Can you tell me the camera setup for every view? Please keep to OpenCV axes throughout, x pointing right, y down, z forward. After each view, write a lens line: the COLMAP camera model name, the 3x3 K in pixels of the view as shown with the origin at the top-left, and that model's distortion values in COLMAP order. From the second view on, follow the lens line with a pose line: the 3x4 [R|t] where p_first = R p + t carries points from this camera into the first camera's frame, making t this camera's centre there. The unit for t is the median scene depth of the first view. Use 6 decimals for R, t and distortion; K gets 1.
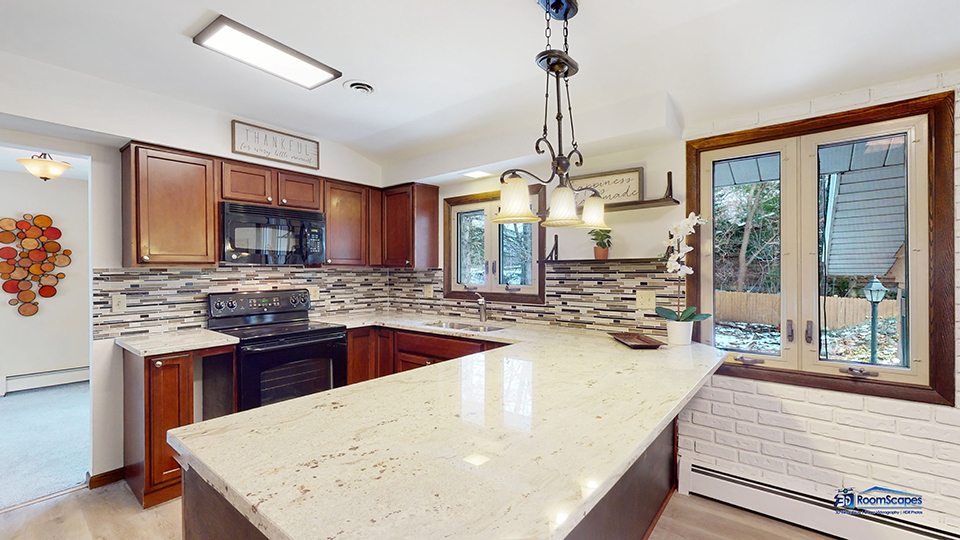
lens RADIAL K [[404.6, 0, 480.0], [0, 404.6, 270.0], [0, 0, 1]] dist [-0.000522, -0.000013]
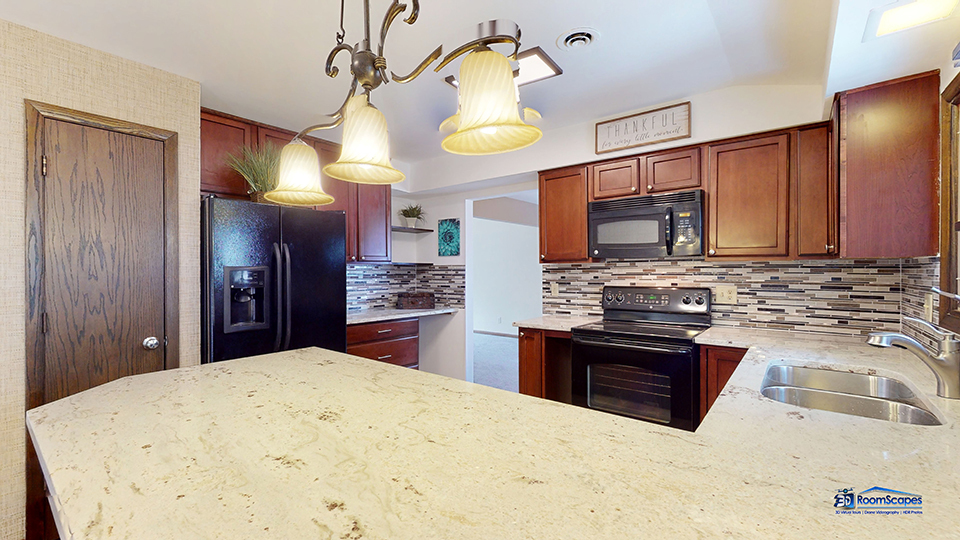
lens RADIAL K [[404.6, 0, 480.0], [0, 404.6, 270.0], [0, 0, 1]] dist [-0.000522, -0.000013]
pose [[0.009770, 0.005564, -0.999937, 0.425820], [0.005624, 0.999968, 0.005620, 0.005455], [0.999936, -0.005679, 0.009738, 0.641816]]
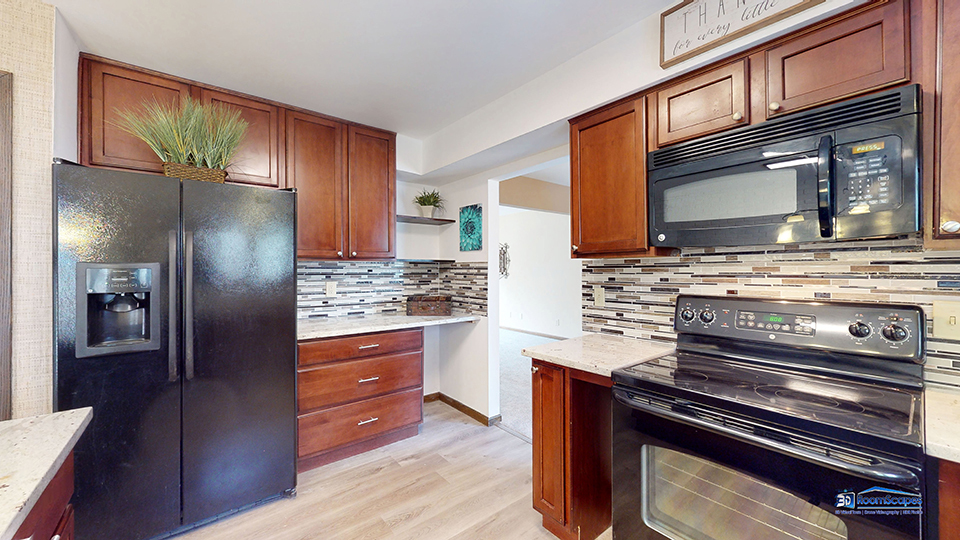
lens RADIAL K [[358.4, 0, 477.0], [0, 358.4, 266.8], [0, 0, 1]] dist [-0.000053, 0.000027]
pose [[-0.213447, 0.002335, -0.976952, -0.014038], [0.006554, 0.999978, 0.000958, 0.008358], [0.976933, -0.006199, -0.213458, 0.789328]]
